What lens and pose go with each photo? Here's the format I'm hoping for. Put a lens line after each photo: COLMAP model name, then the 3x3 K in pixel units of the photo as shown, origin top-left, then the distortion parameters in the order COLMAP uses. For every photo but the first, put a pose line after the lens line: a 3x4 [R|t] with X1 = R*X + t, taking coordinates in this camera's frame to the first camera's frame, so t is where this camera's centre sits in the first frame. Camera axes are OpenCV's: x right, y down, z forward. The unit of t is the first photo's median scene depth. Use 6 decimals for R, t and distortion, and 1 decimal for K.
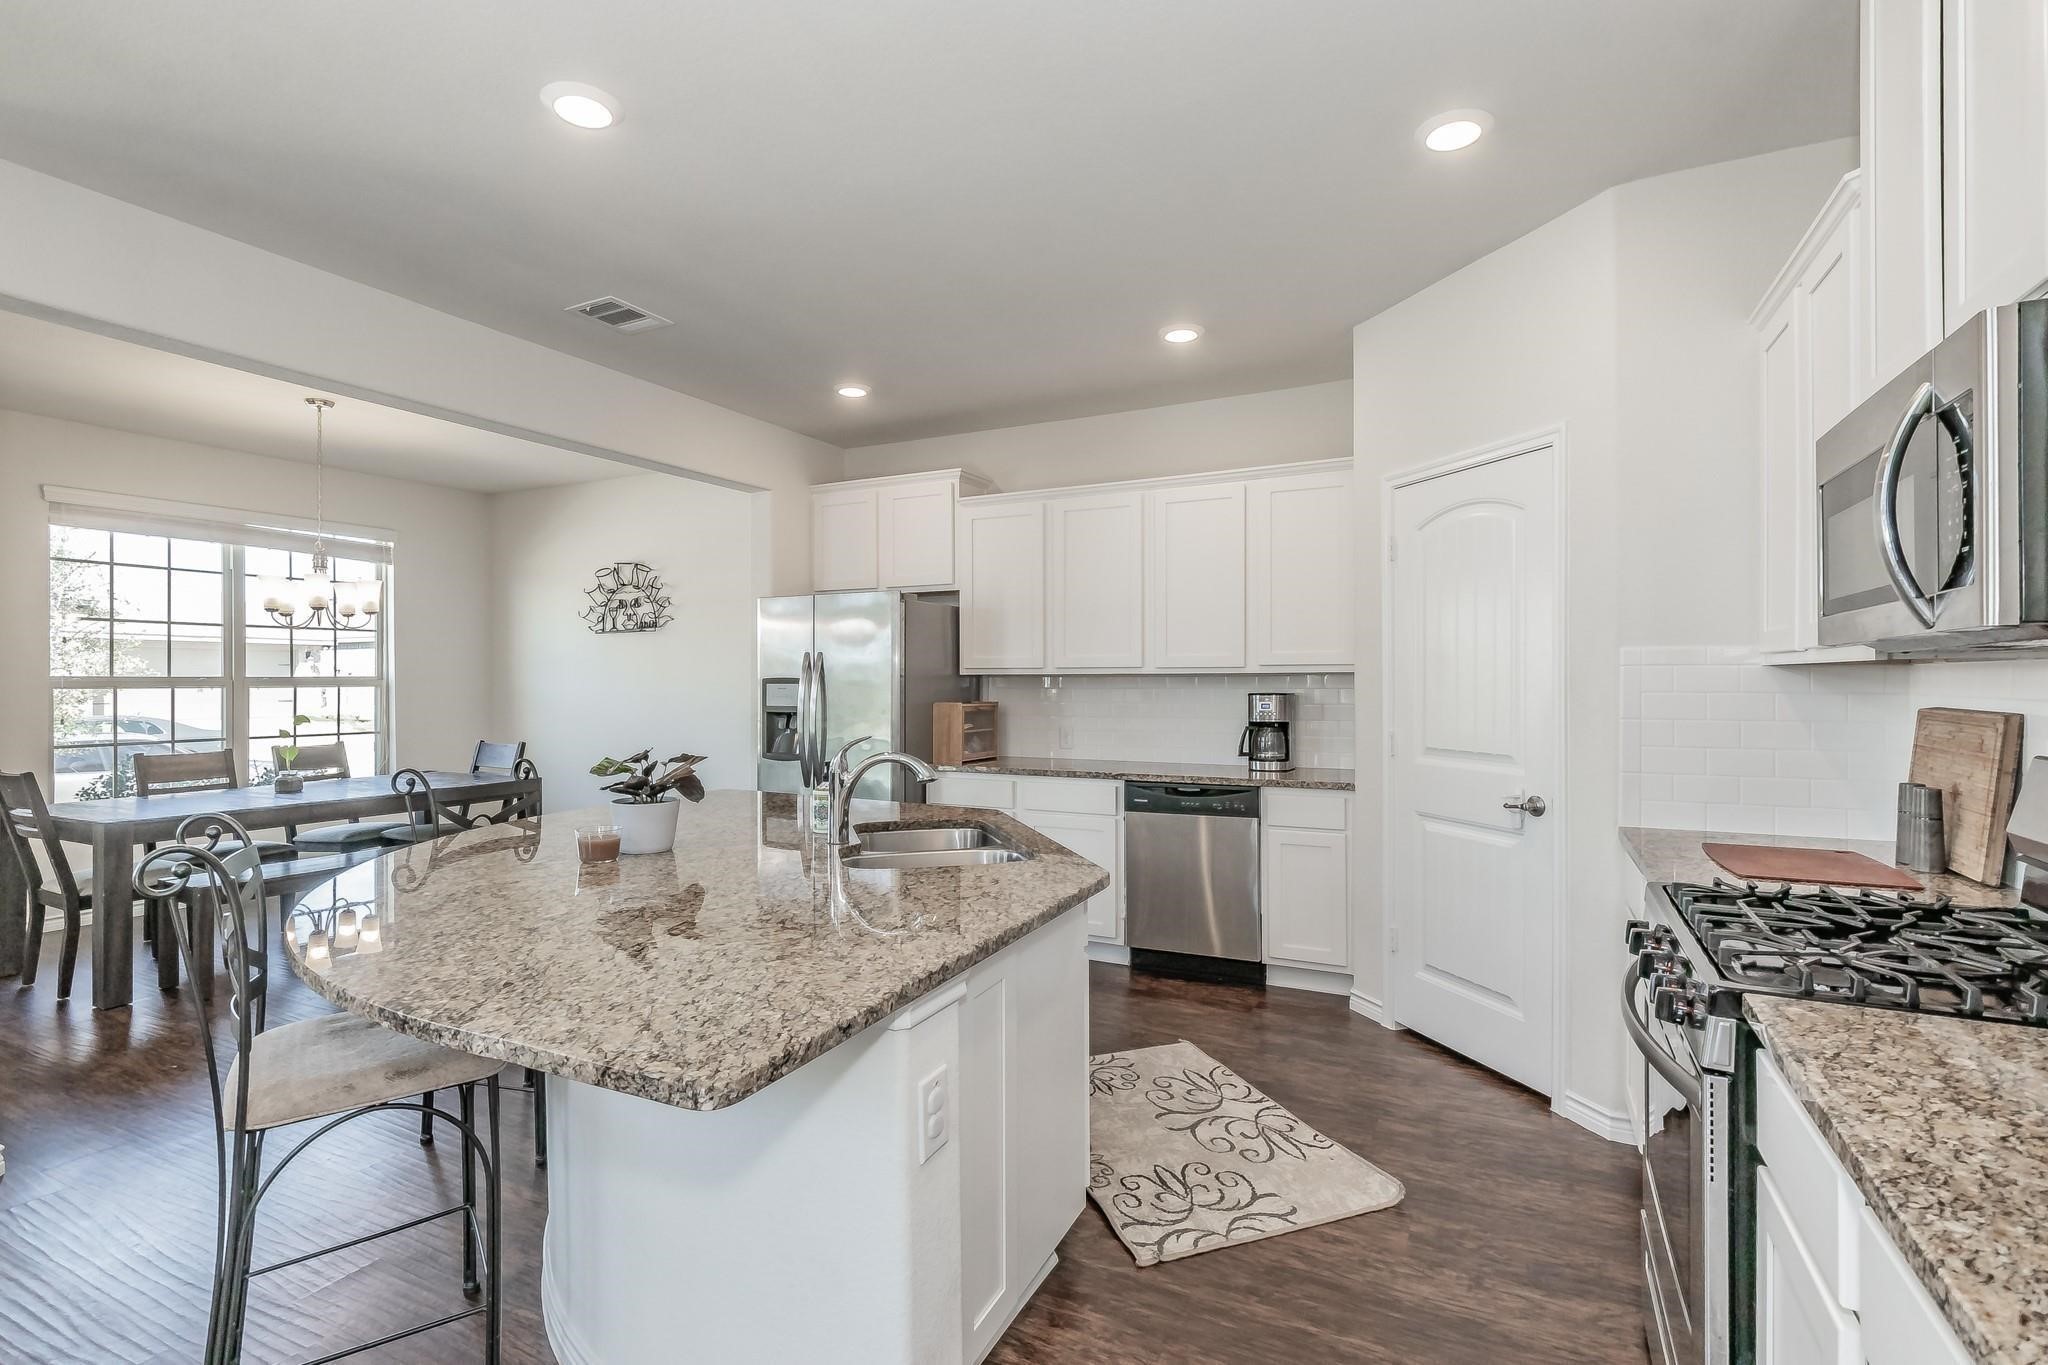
lens RADIAL K [[967.8, 0, 1024.0], [0, 967.8, 682.5], [0, 0, 1]] dist [-0.069657, 0.000509]
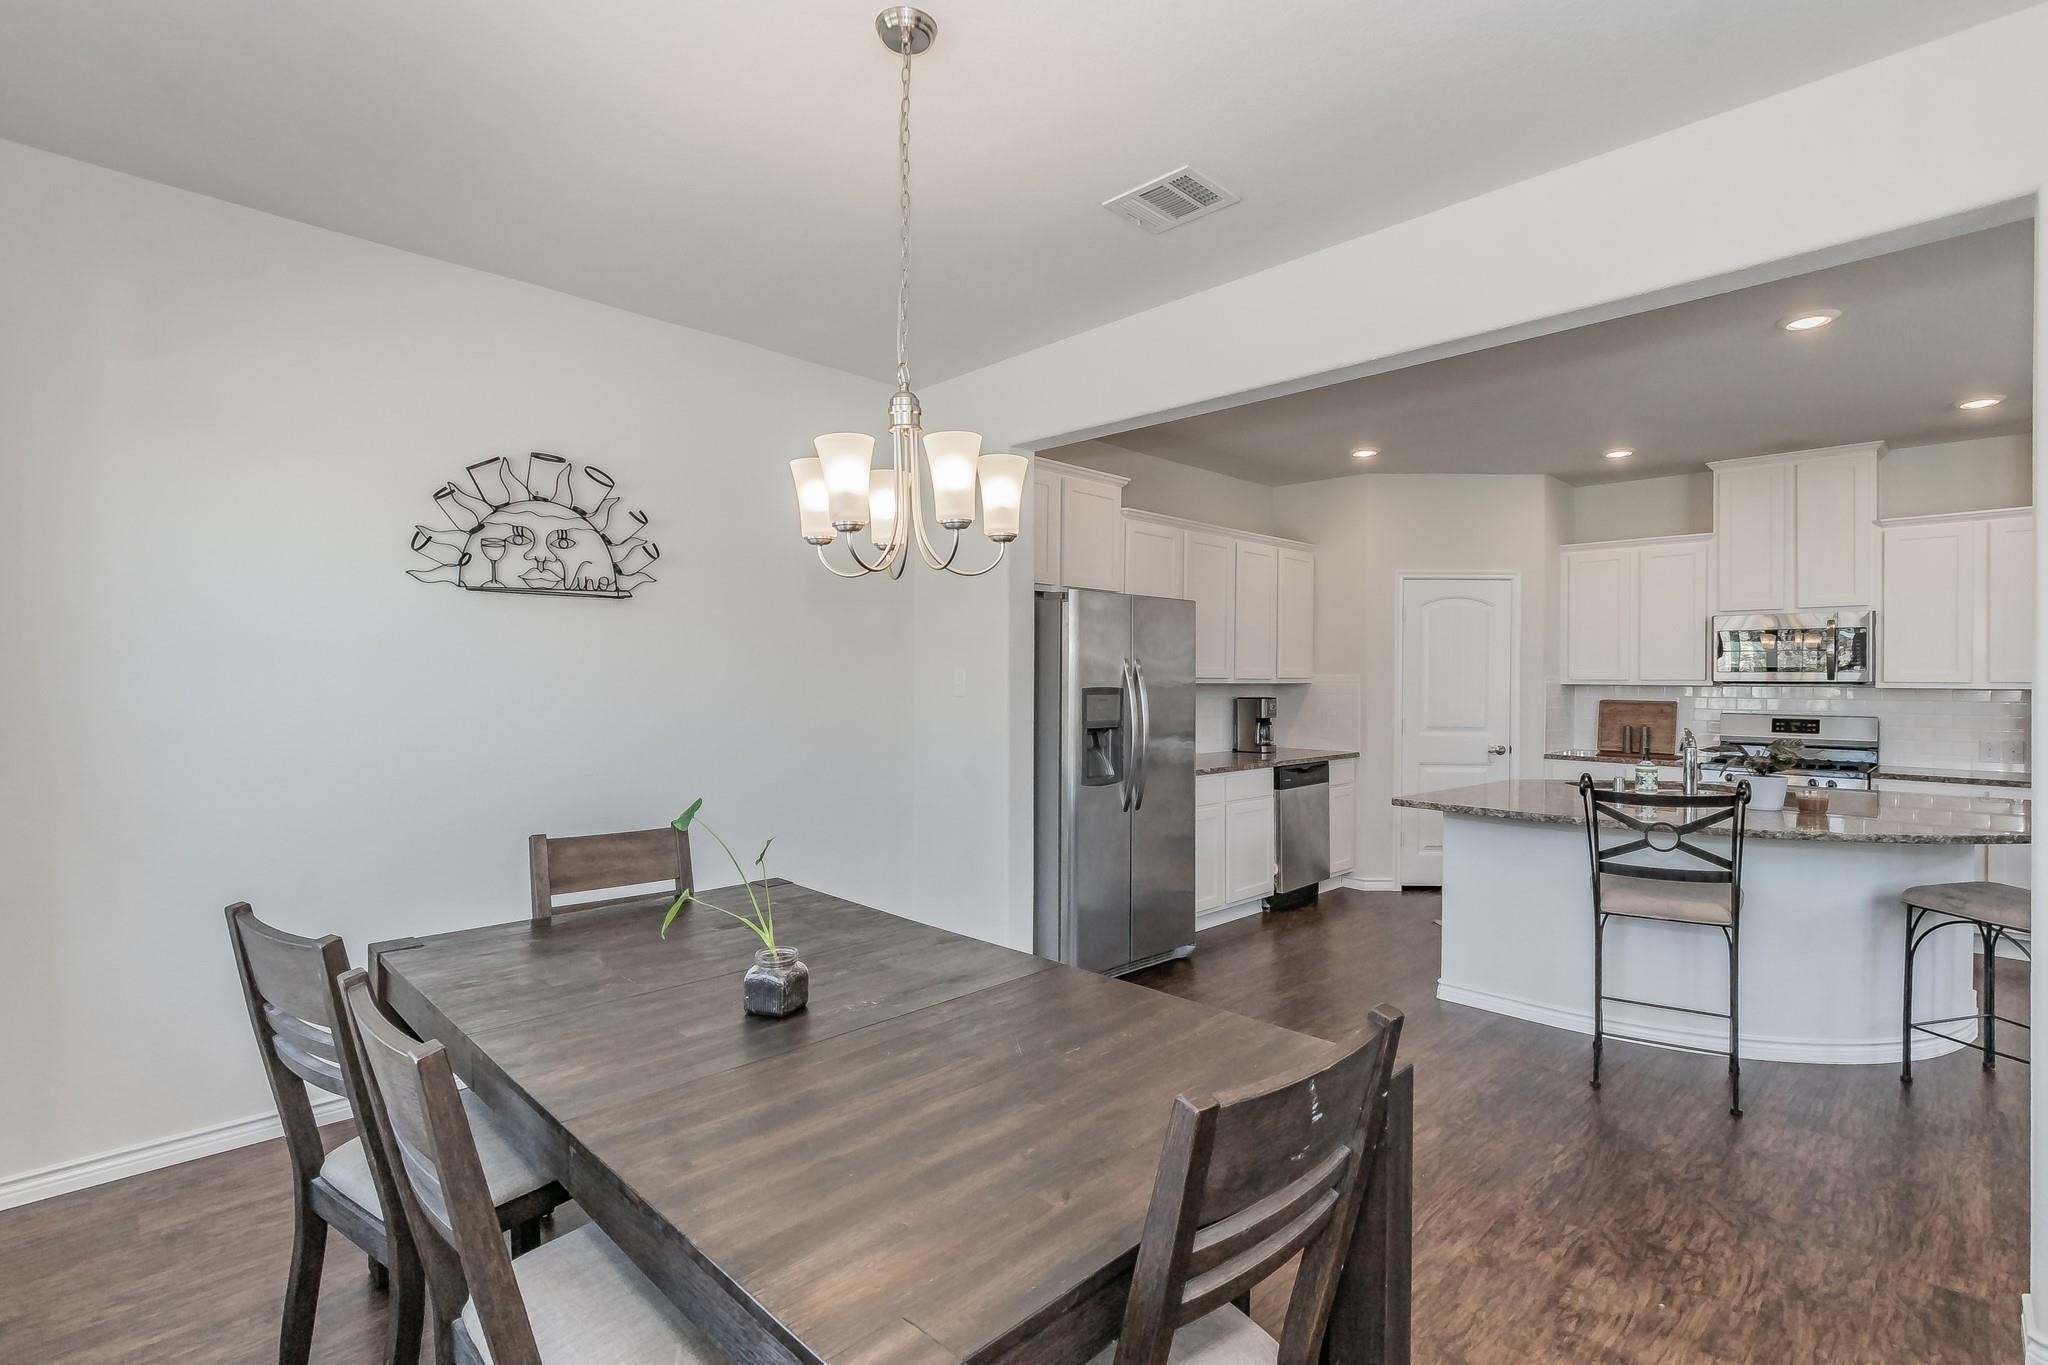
lens RADIAL K [[967.8, 0, 1024.0], [0, 967.8, 682.5], [0, 0, 1]] dist [-0.069657, 0.000509]
pose [[0.323141, -0.000003, 0.946351, -1.085619], [-0.004808, 0.999987, 0.001645, -0.010511], [-0.946339, -0.005081, 0.323137, 0.802257]]
